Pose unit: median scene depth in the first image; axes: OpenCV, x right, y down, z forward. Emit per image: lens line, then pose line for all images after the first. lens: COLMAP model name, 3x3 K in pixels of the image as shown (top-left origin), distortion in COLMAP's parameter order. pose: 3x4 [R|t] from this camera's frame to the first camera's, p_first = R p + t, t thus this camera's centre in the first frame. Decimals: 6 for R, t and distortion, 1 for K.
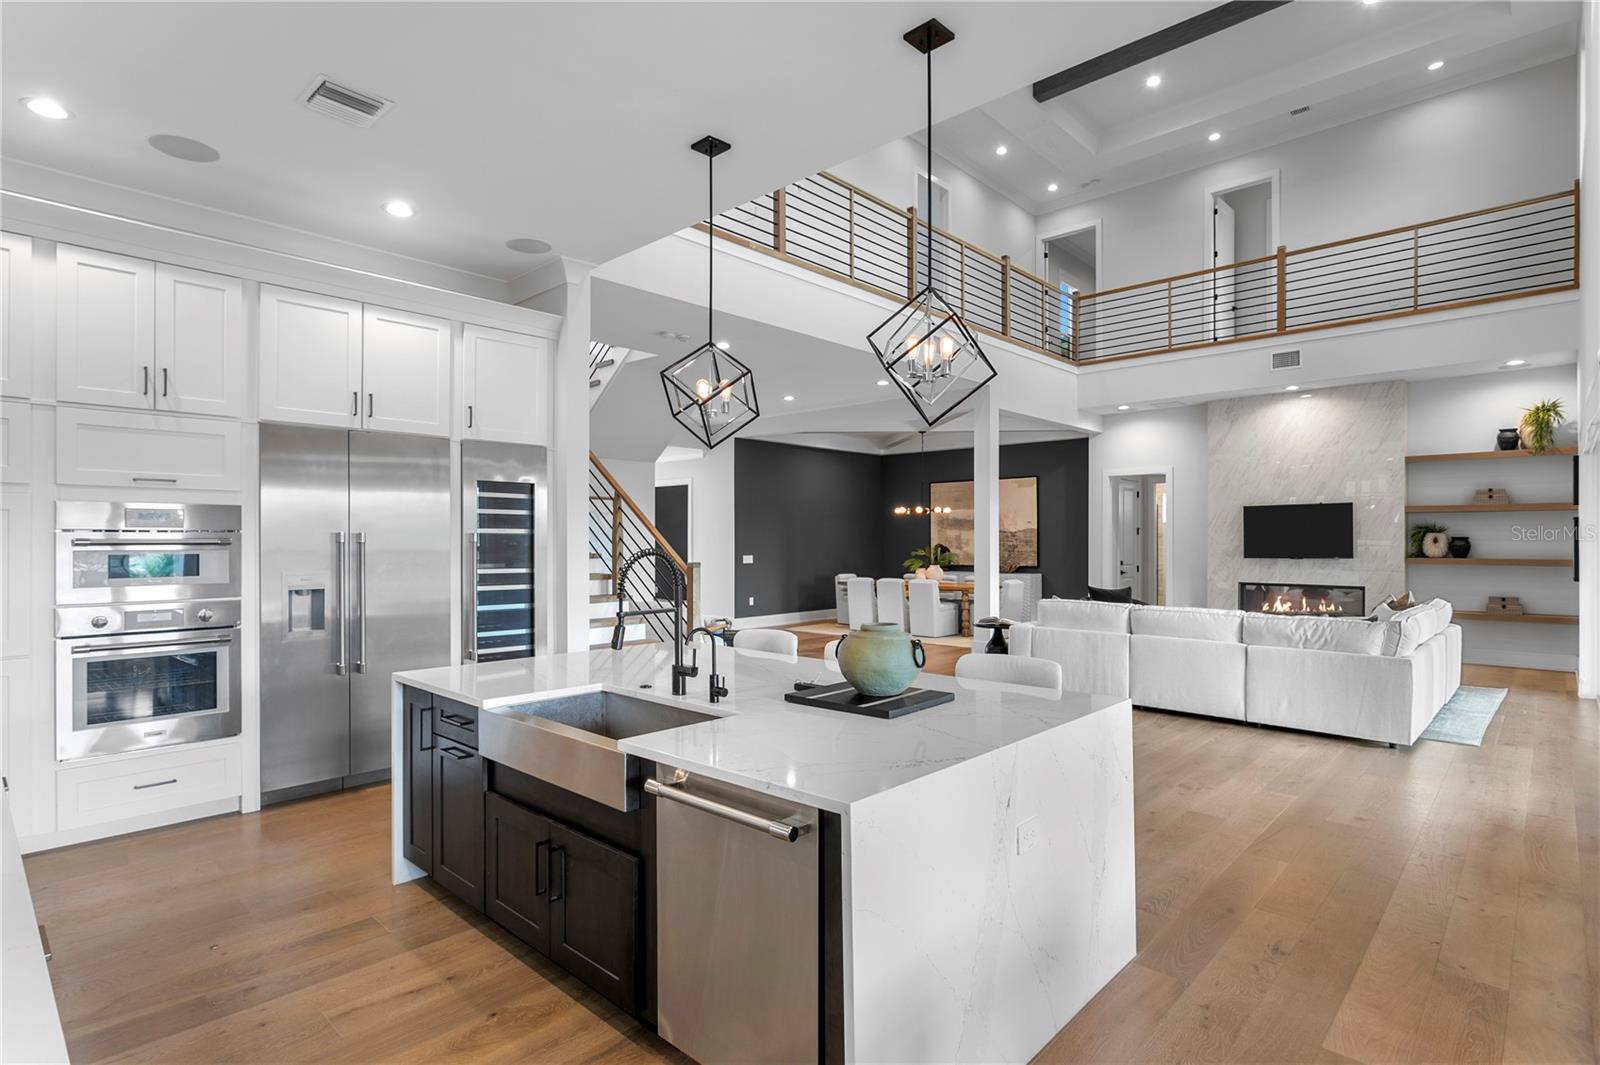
lens RADIAL K [[809.7, 0, 768.4], [0, 809.7, 536.2], [0, 0, 1]] dist [0.003505, 0.000260]
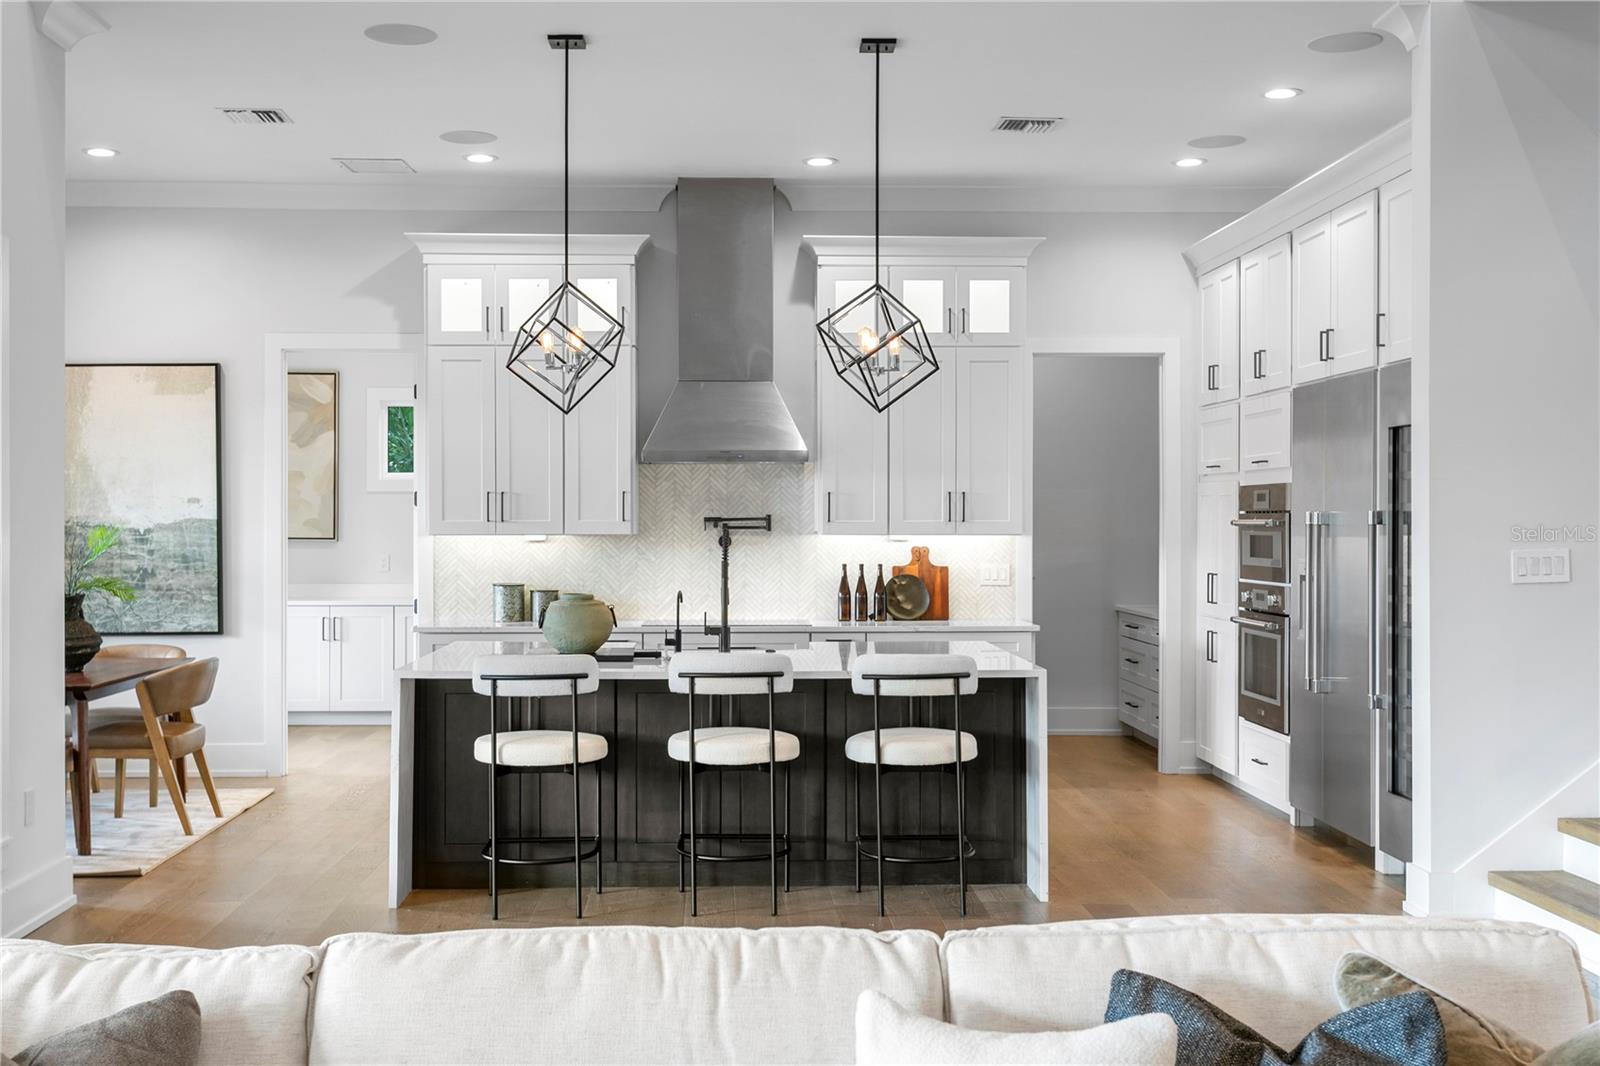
lens RADIAL K [[1756.1, 0, 792.8], [0, 1756.1, 524.8], [0, 0, 1]] dist [0.012057, 0.000000]
pose [[-0.679697, 0.005877, -0.733469, 1.226332], [0.004512, 0.999982, 0.003832, -0.002703], [0.733479, -0.000704, -0.679712, 2.019165]]
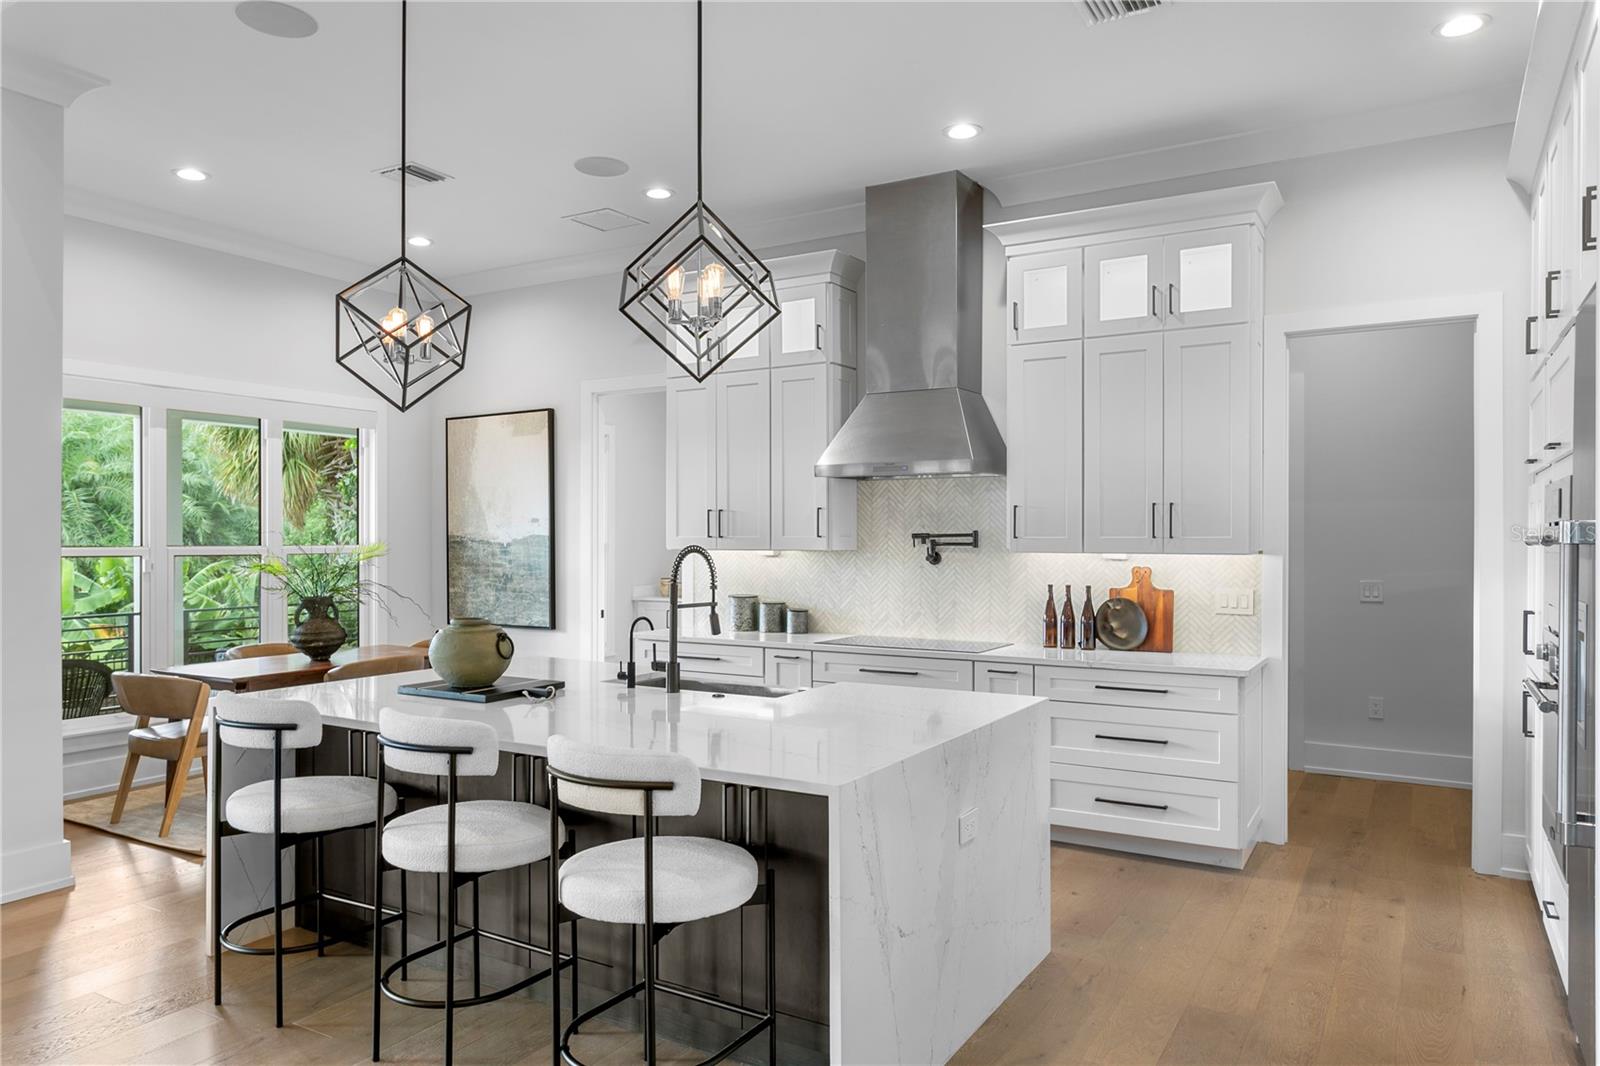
lens RADIAL K [[1074.1, 0, 780.0], [0, 1074.1, 542.5], [0, 0, 1]] dist [-0.004012, -0.000129]
pose [[-0.971251, 0.003940, -0.238025, 0.056760], [0.003278, 0.999990, 0.003177, 0.002631], [0.238035, 0.002305, -0.971254, 1.655803]]
